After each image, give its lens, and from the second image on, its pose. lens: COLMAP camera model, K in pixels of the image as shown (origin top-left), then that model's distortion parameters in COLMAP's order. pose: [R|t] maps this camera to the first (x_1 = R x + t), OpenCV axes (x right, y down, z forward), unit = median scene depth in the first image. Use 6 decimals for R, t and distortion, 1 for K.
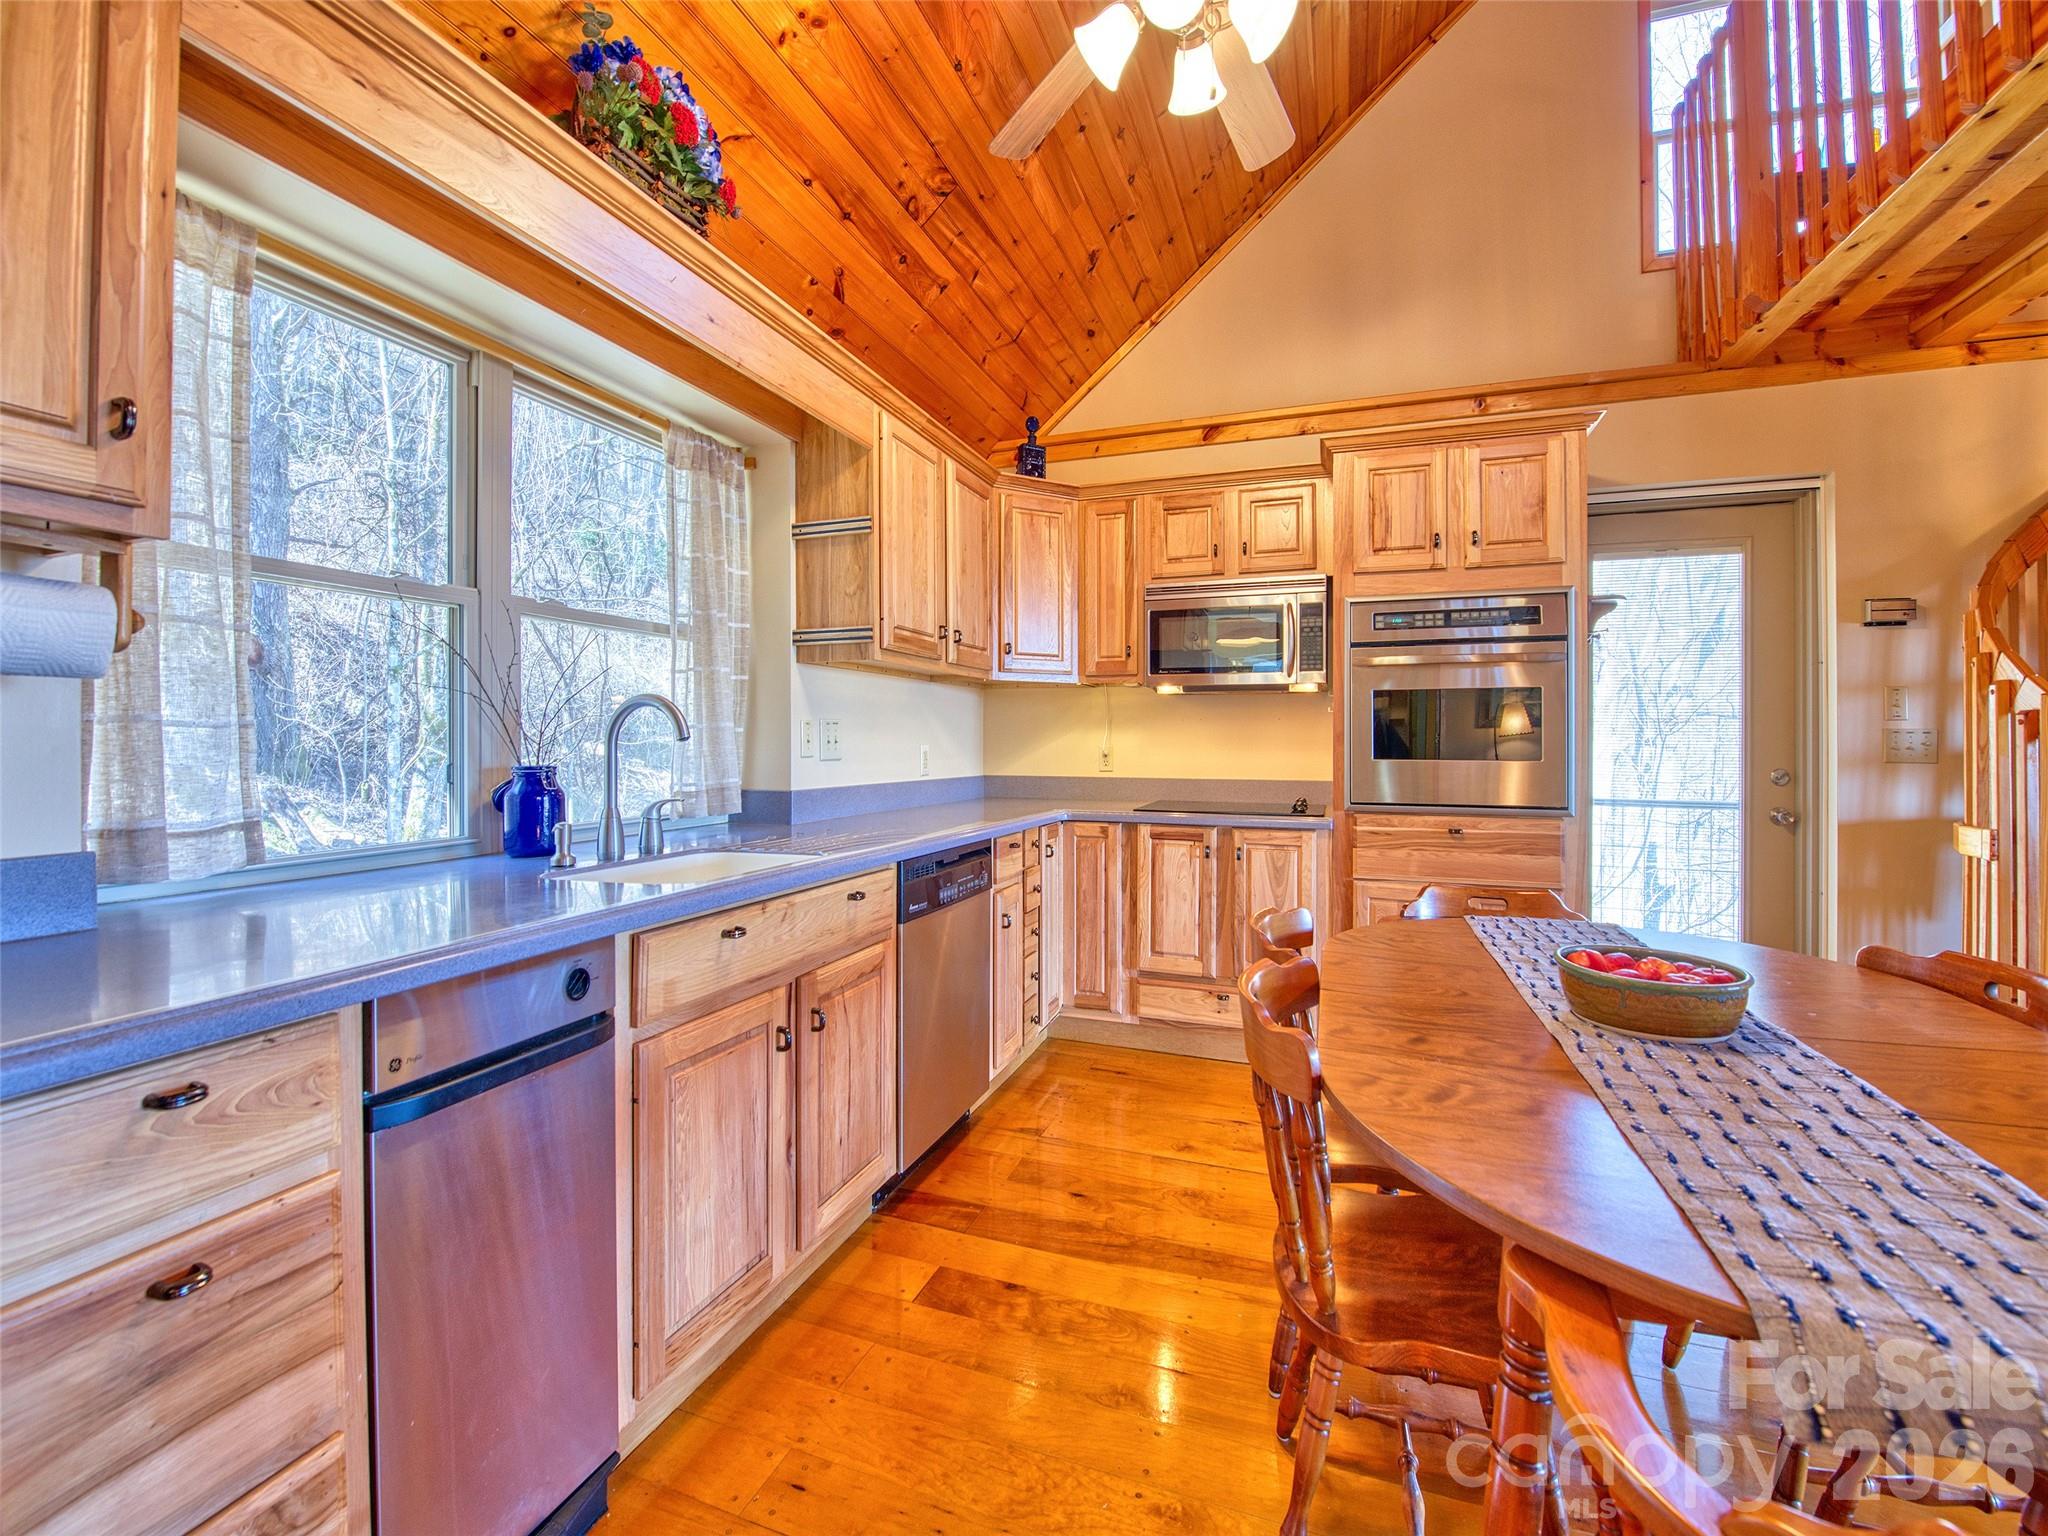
lens RADIAL K [[850.2, 0, 1033.6], [0, 850.2, 735.6], [0, 0, 1]] dist [-0.002172, -0.007376]
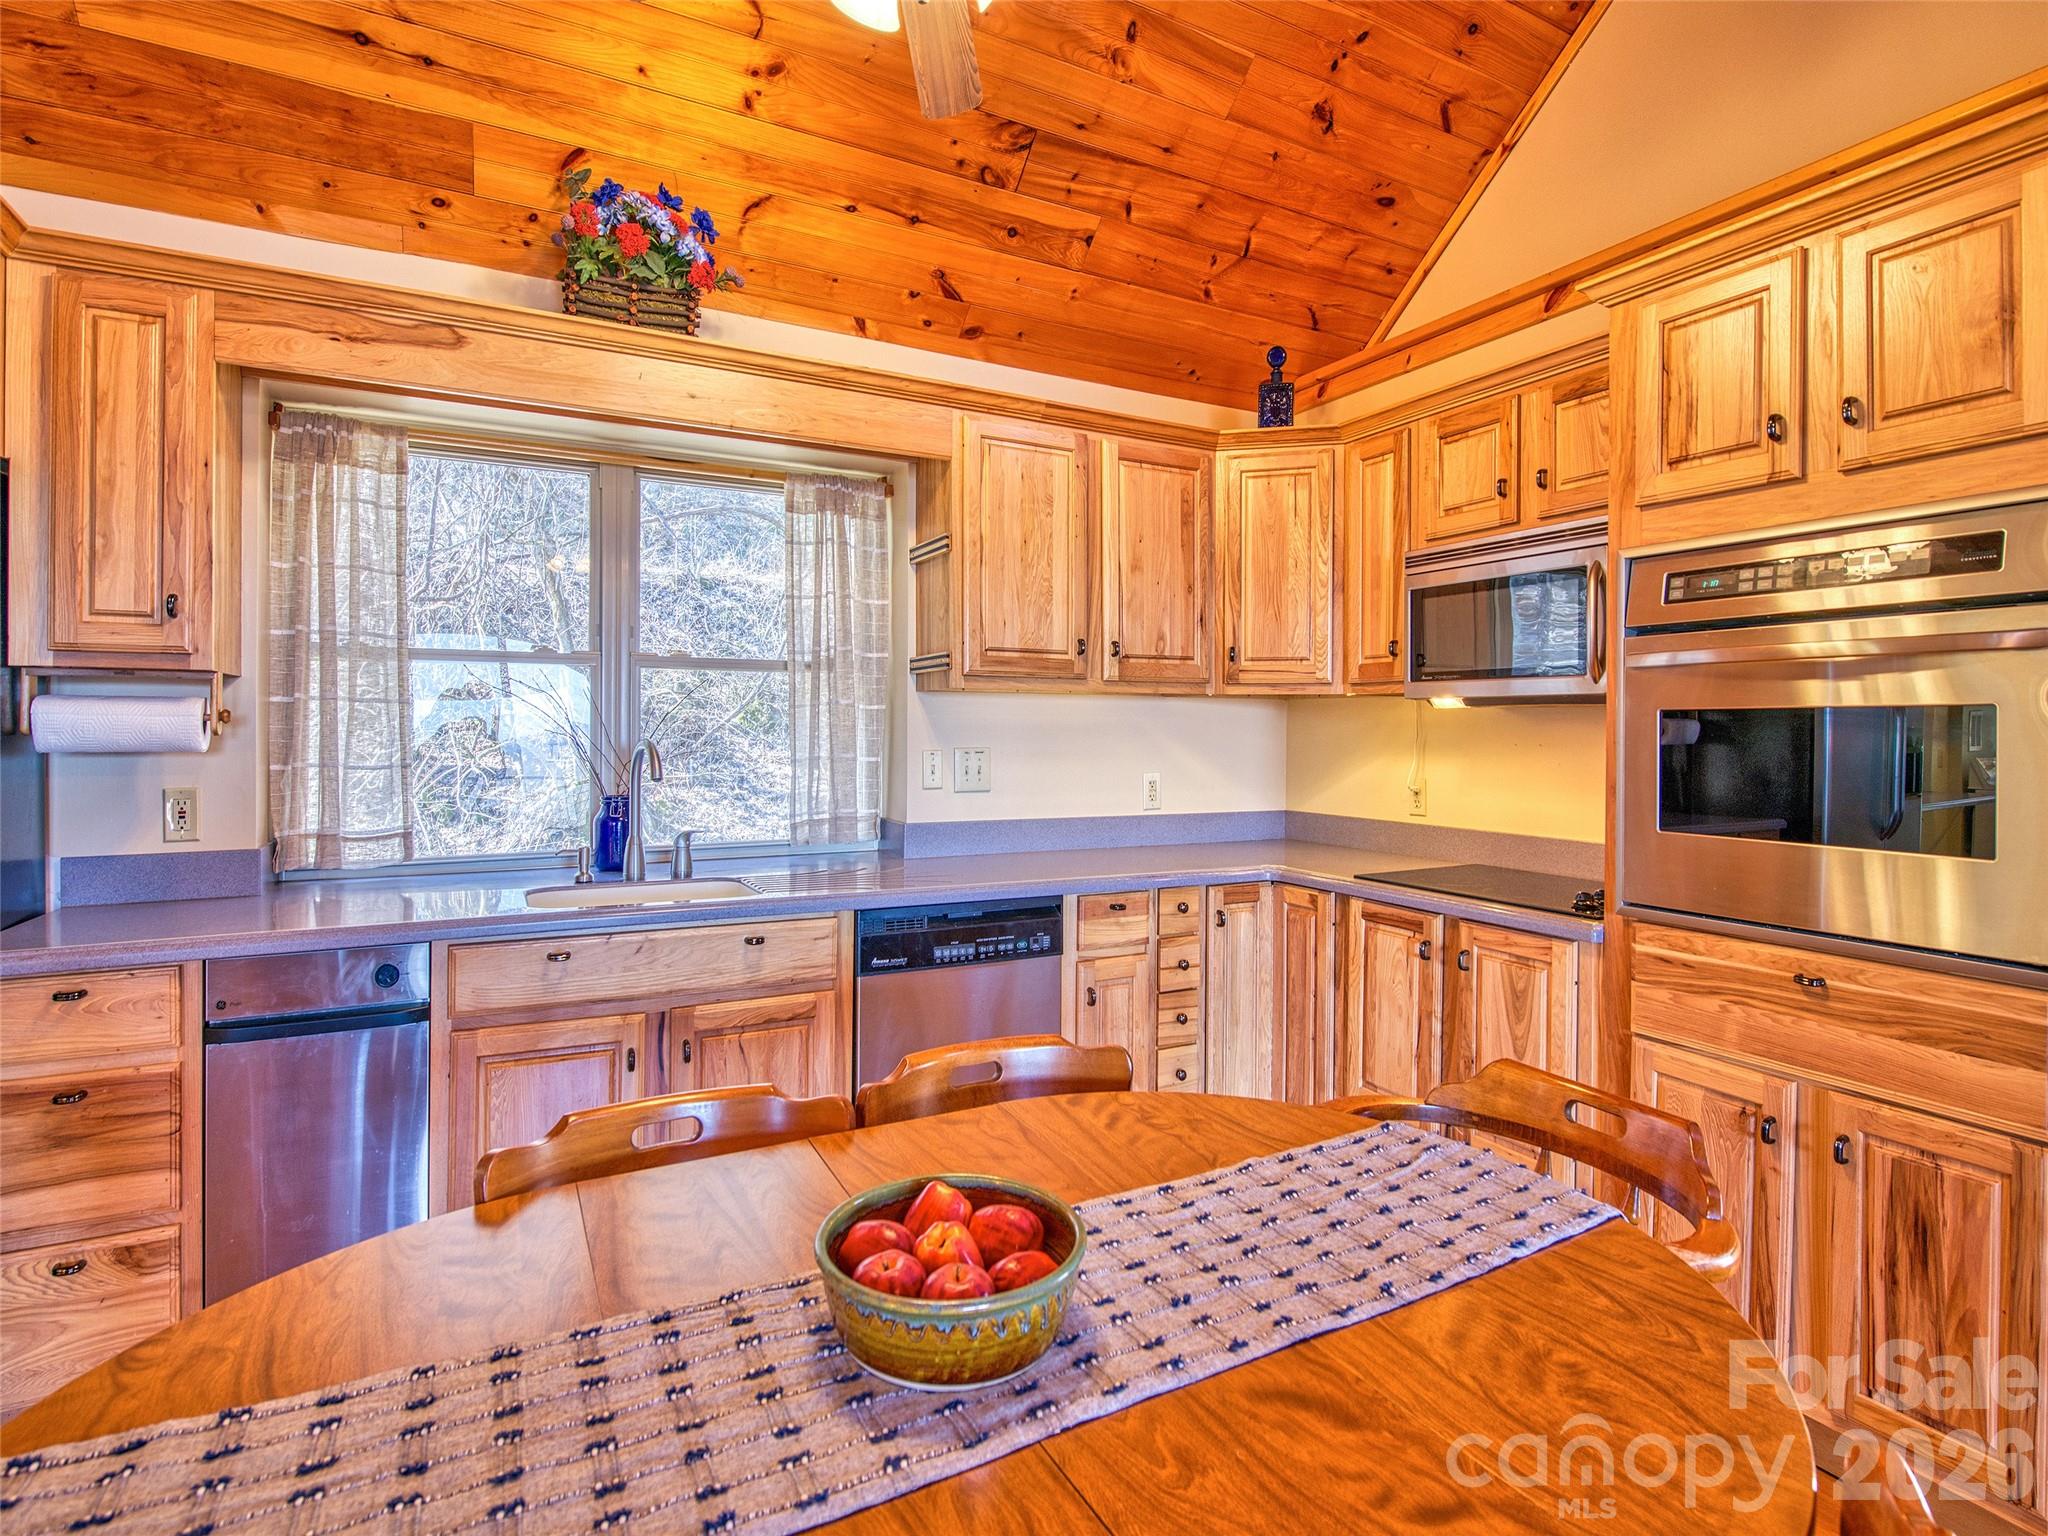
lens RADIAL K [[1019.7, 0, 1033.8], [0, 1019.7, 732.0], [0, 0, 1]] dist [-0.002707, -0.003164]
pose [[0.739657, 0.004388, -0.672970, 0.557418], [0.000321, 0.999976, 0.006873, -0.044039], [0.672984, -0.005300, 0.739638, 0.215116]]
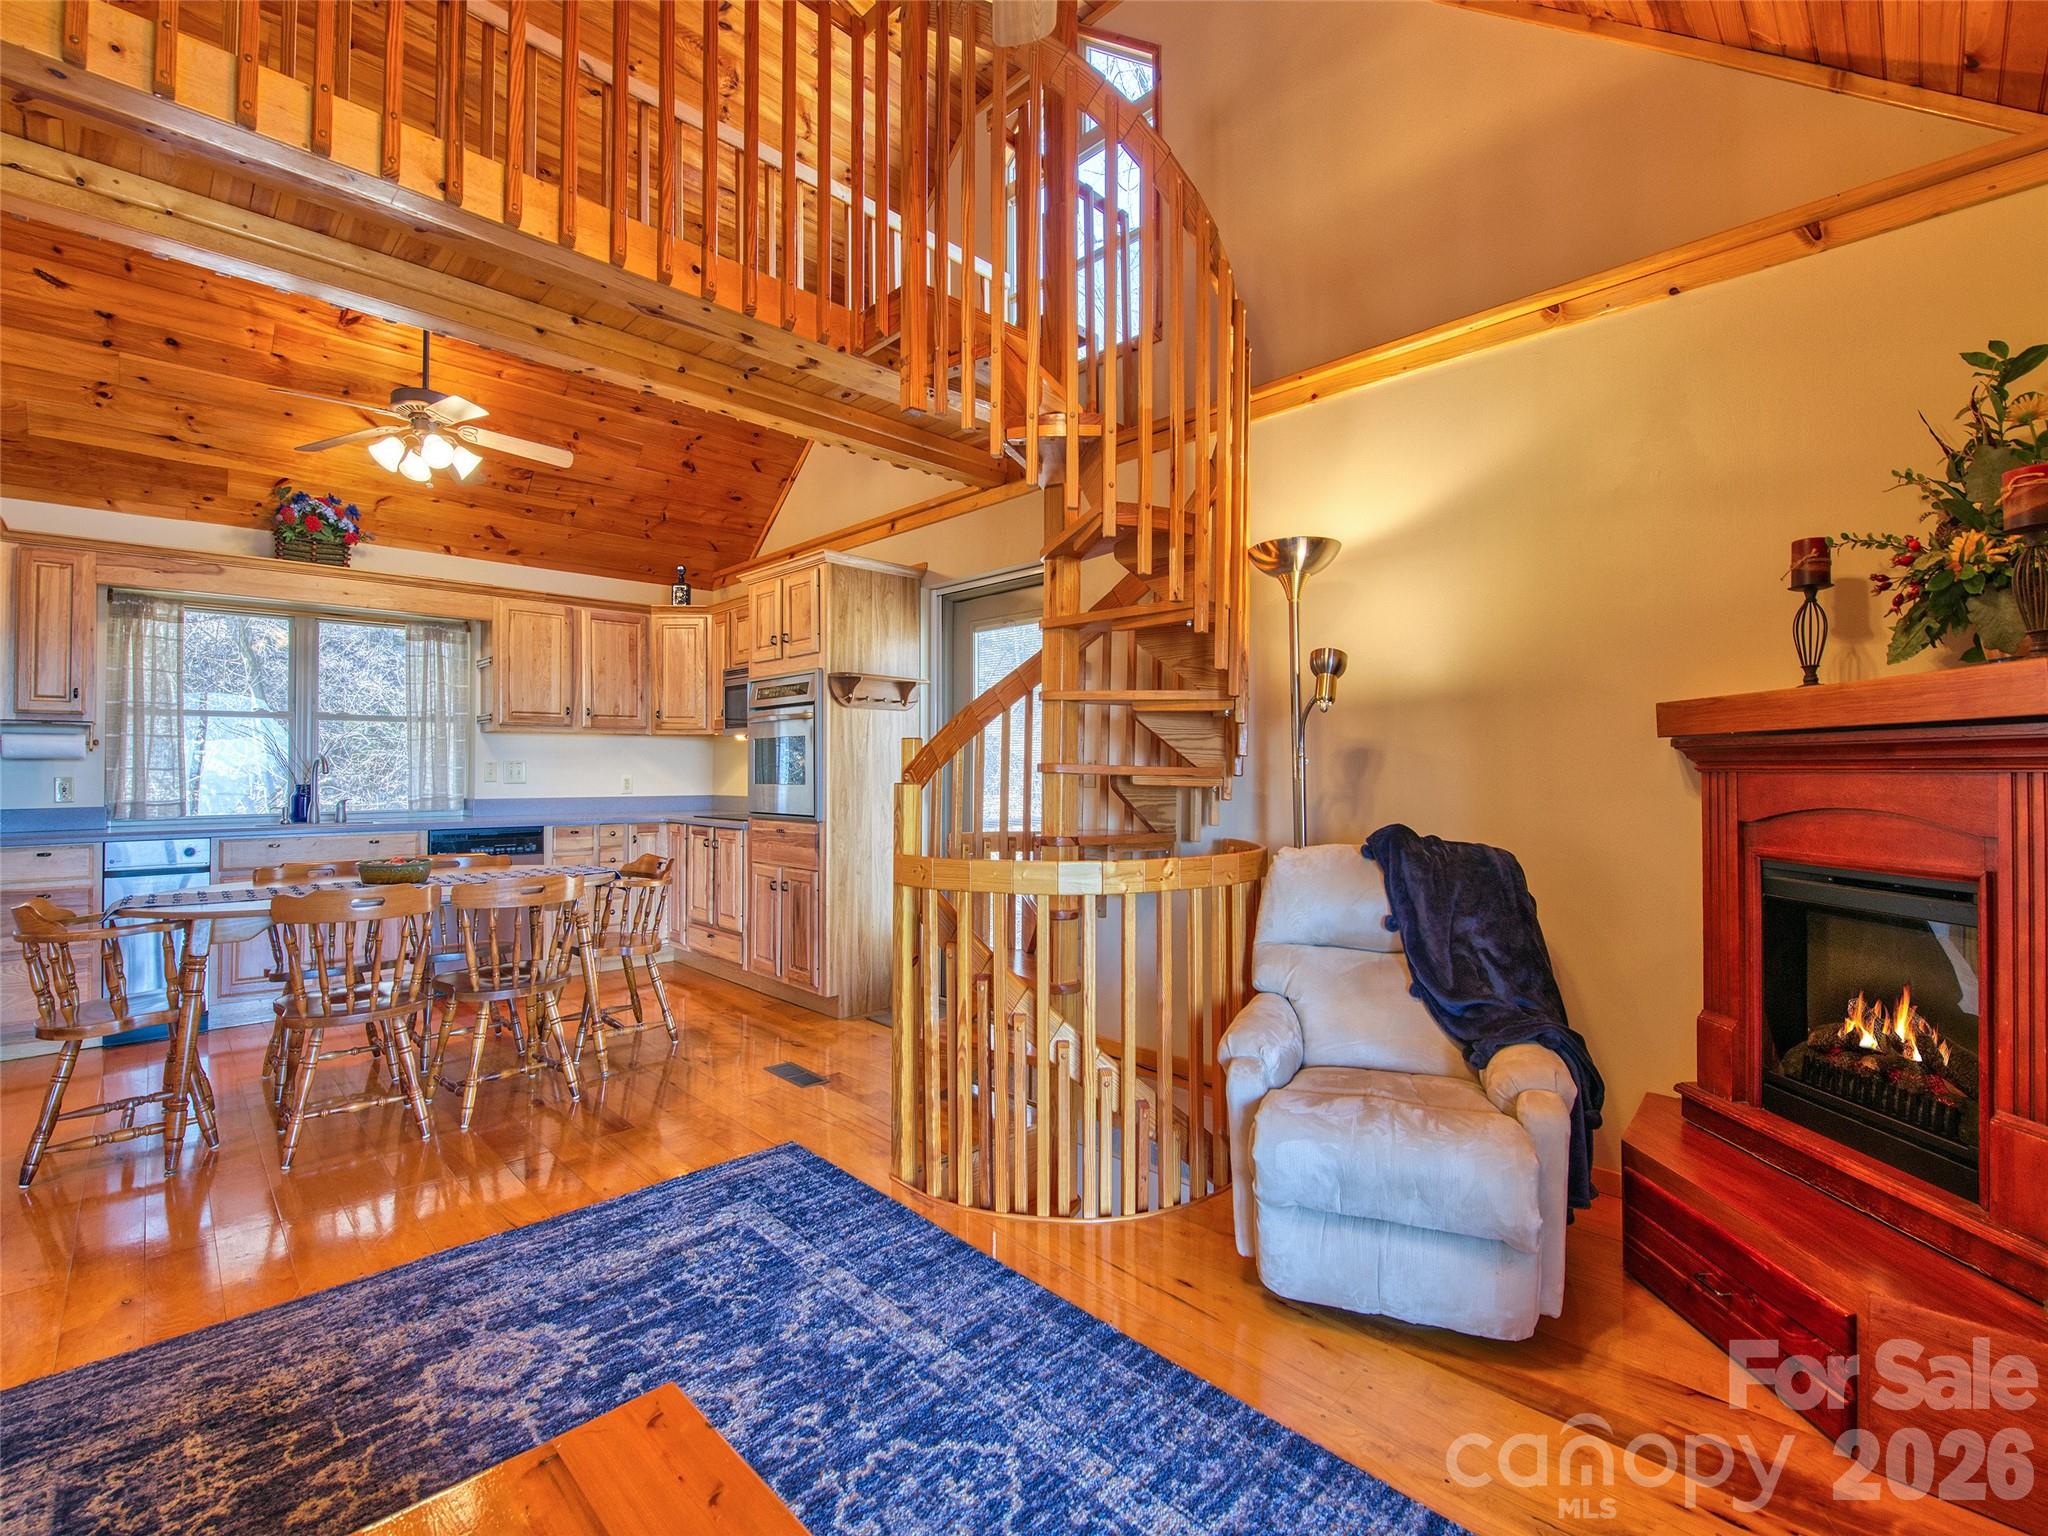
lens RADIAL K [[903.8, 0, 1027.8], [0, 903.8, 756.8], [0, 0, 1]] dist [-0.018081, -0.000401]
pose [[0.898589, -0.011274, -0.438647, 1.591786], [0.008033, 0.999925, -0.009244, -0.001736], [0.438719, 0.004783, 0.898612, -0.256990]]
